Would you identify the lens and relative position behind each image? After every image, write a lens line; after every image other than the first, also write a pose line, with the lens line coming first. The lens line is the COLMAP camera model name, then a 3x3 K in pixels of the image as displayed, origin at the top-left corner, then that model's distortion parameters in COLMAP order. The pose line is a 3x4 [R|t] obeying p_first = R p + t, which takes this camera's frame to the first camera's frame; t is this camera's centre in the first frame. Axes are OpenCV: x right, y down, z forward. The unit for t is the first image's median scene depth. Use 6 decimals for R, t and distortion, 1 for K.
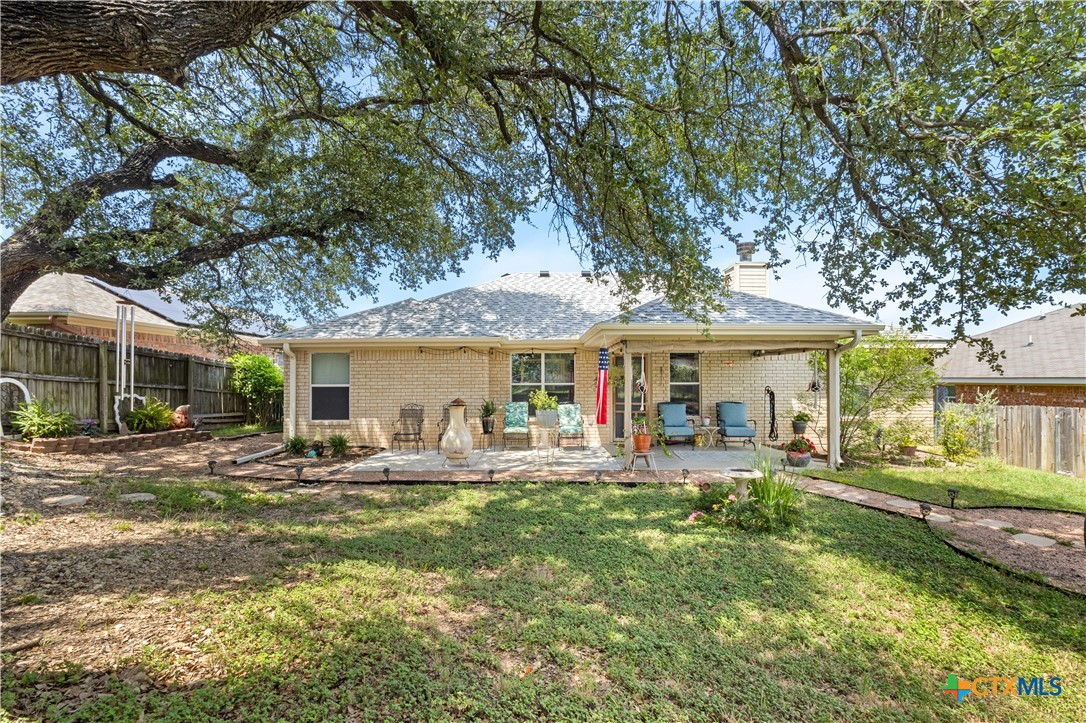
lens RADIAL K [[483.9, 0, 537.6], [0, 483.9, 359.6], [0, 0, 1]] dist [-0.000127, 0.000160]
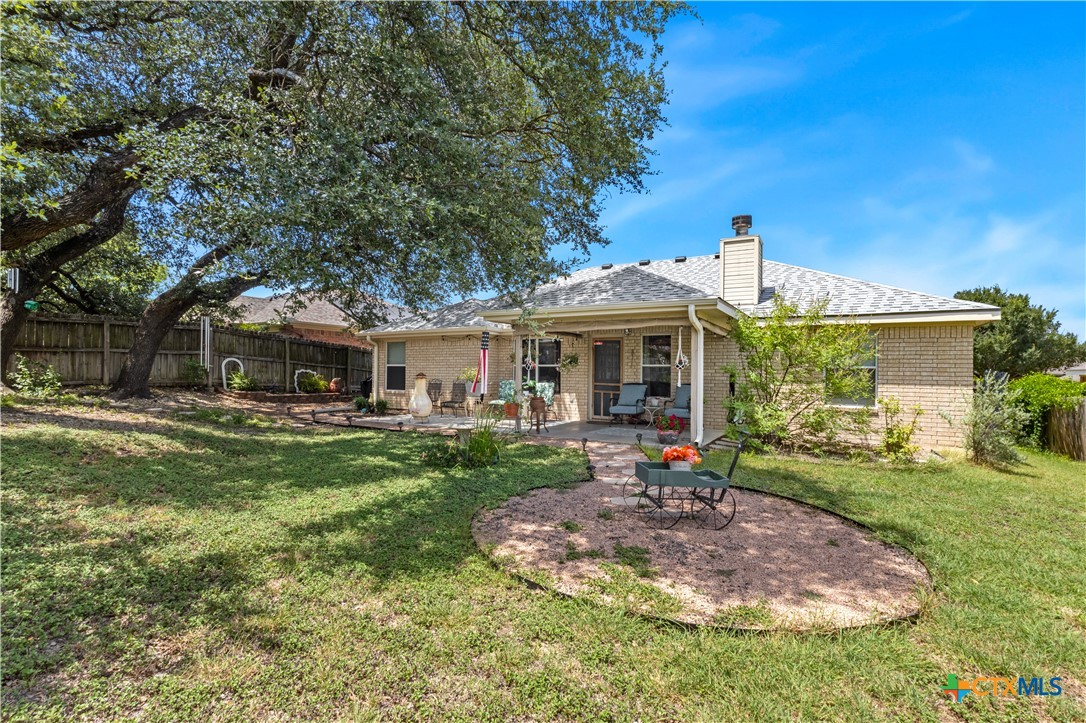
lens RADIAL K [[483.9, 0, 537.6], [0, 483.9, 359.6], [0, 0, 1]] dist [-0.000127, 0.000160]
pose [[0.867903, 0.000750, -0.496733, 0.632088], [0.009348, 0.999797, 0.017842, 0.016976], [0.496645, -0.020129, 0.867720, -0.010719]]
